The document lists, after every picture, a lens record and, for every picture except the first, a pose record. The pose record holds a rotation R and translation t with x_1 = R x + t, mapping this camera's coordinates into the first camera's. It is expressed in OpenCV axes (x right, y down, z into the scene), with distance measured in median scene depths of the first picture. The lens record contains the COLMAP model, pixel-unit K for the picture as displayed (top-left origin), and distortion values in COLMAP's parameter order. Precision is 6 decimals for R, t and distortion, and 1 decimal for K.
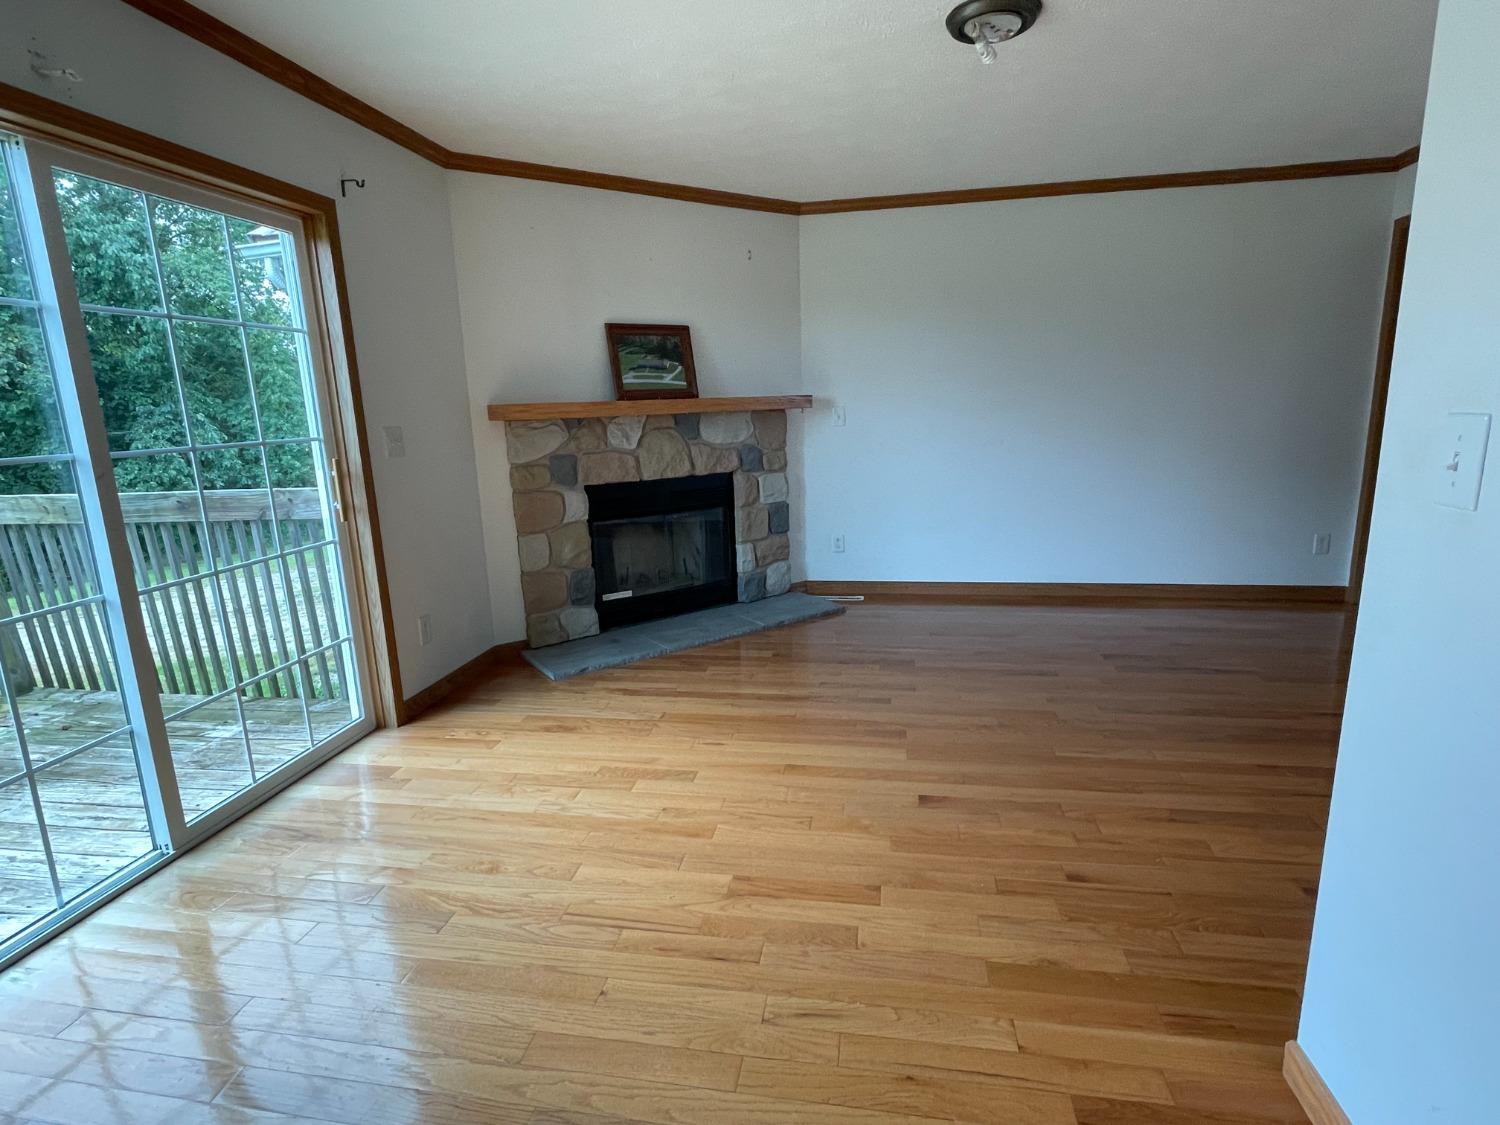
lens RADIAL K [[754.7, 0, 748.2], [0, 754.7, 562.3], [0, 0, 1]] dist [-0.000479, 0.000035]
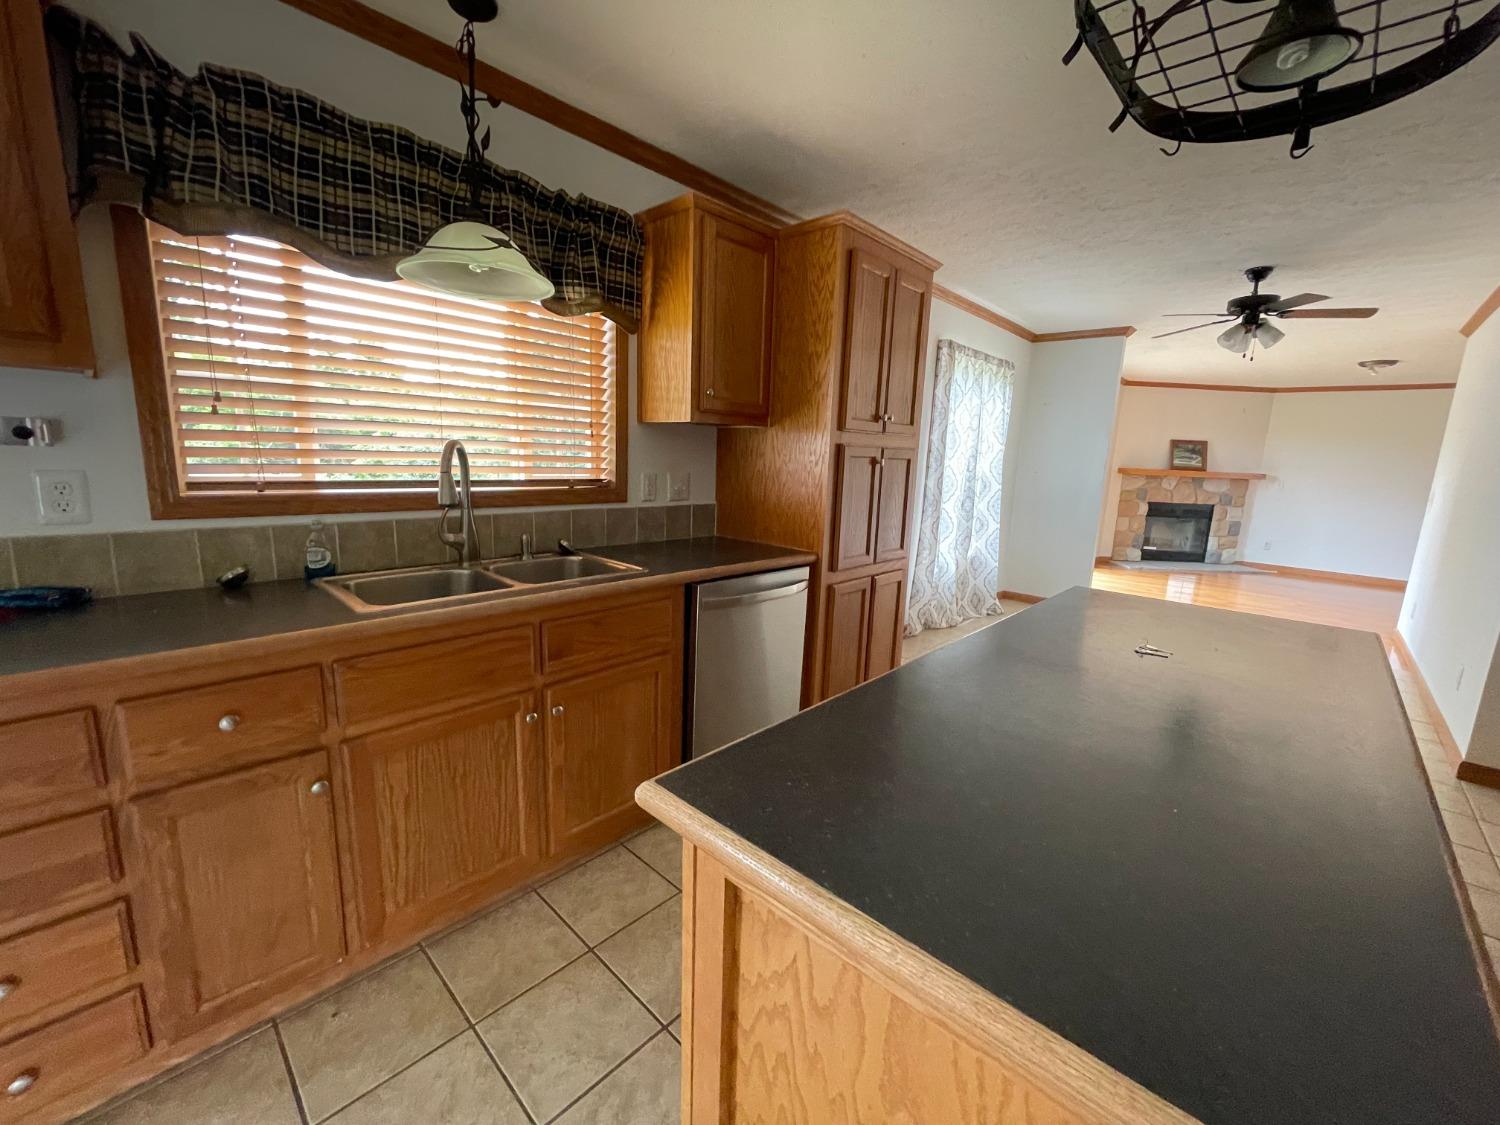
lens RADIAL K [[604.5, 0, 754.1], [0, 604.5, 565.2], [0, 0, 1]] dist [-0.000570, 0.000006]
pose [[0.837477, 0.167027, -0.520321, -0.220918], [-0.182081, 0.983026, 0.022493, 0.291630], [0.515246, 0.075903, 0.853674, -1.347277]]
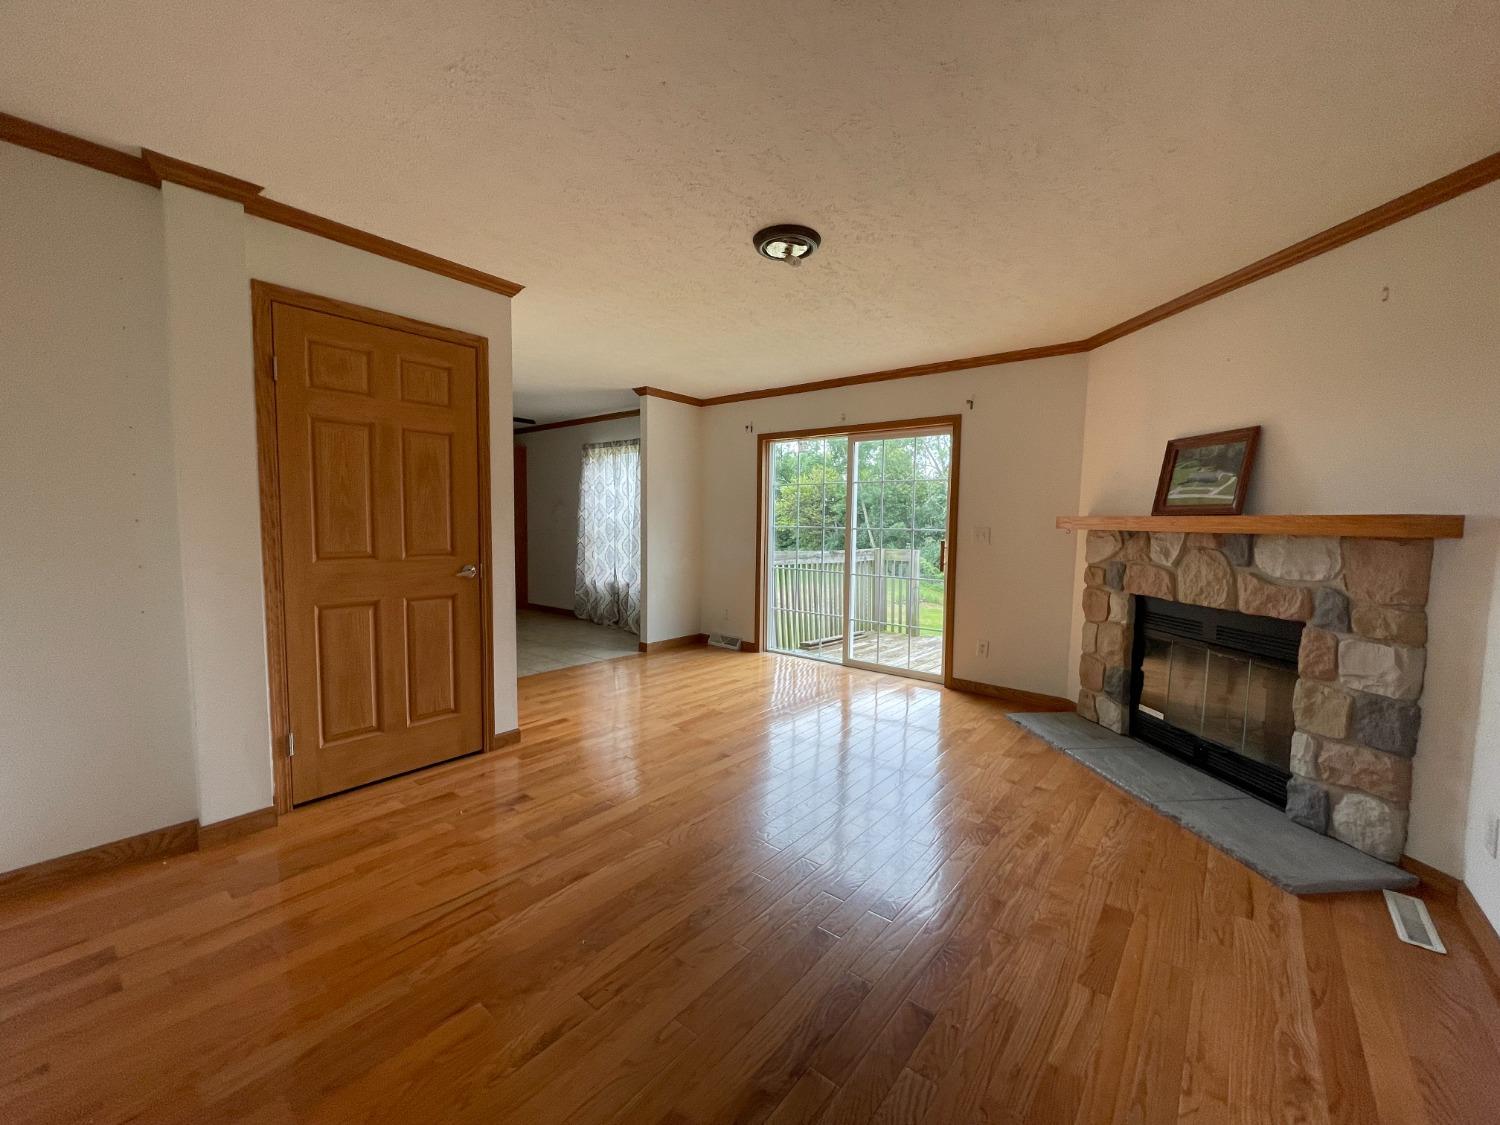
lens RADIAL K [[604.5, 0, 751.1], [0, 604.5, 568.6], [0, 0, 1]] dist [-0.000570, 0.000006]
pose [[-0.481205, 0.093092, -0.871651, 0.748347], [-0.184950, 0.961181, 0.204757, -0.200575], [0.856875, 0.259742, -0.445307, 0.865163]]
